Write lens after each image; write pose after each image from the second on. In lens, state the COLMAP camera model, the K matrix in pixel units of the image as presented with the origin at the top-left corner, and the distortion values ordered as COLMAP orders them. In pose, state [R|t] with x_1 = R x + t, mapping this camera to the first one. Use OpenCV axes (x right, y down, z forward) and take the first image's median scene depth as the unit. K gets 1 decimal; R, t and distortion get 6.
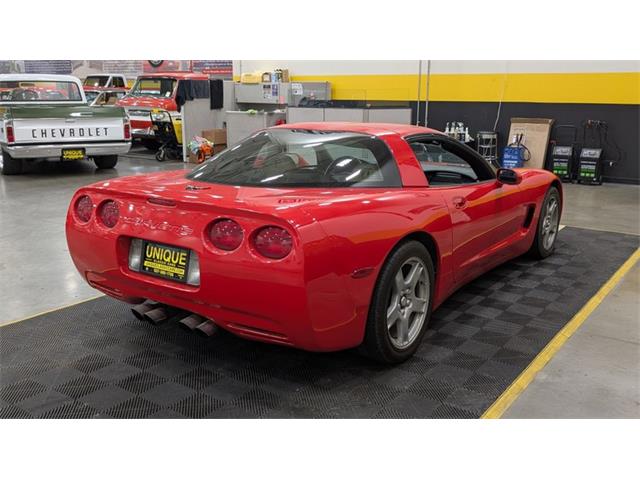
lens RADIAL K [[627.7, 0, 320.0], [0, 627.7, 240.0], [0, 0, 1]] dist [-0.007407, -0.010044]
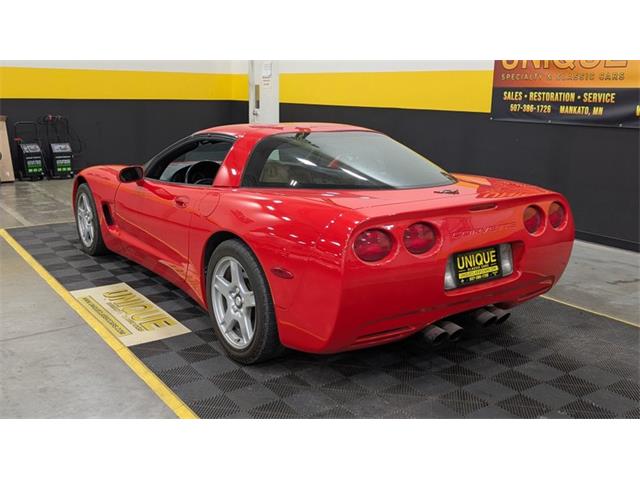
lens RADIAL K [[627.7, 0, 320.0], [0, 627.7, 240.0], [0, 0, 1]] dist [-0.007407, -0.010044]
pose [[0.326859, -0.215183, 0.920250, -1.242992], [0.201233, 0.967251, 0.154699, -0.212073], [-0.923401, 0.134620, 0.359456, 0.861596]]
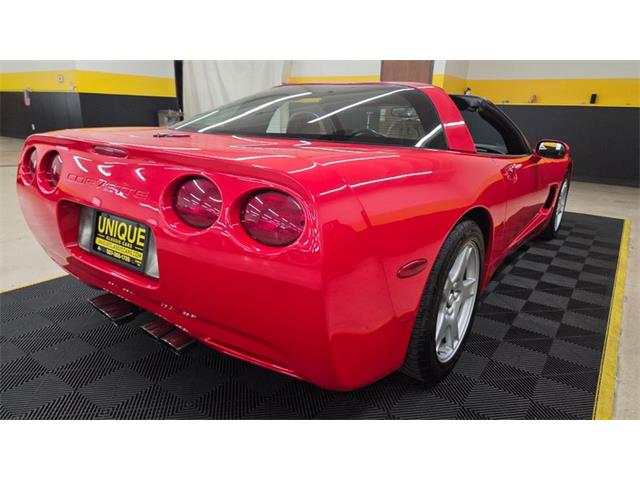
lens RADIAL K [[437.6, 0, 325.9], [0, 437.6, 238.1], [0, 0, 1]] dist [0.004060, 0.000912]
pose [[0.999726, 0.023373, 0.000814, -0.018876], [-0.023379, 0.997867, 0.060948, -0.002317], [0.000612, -0.060950, 0.998141, 0.512805]]
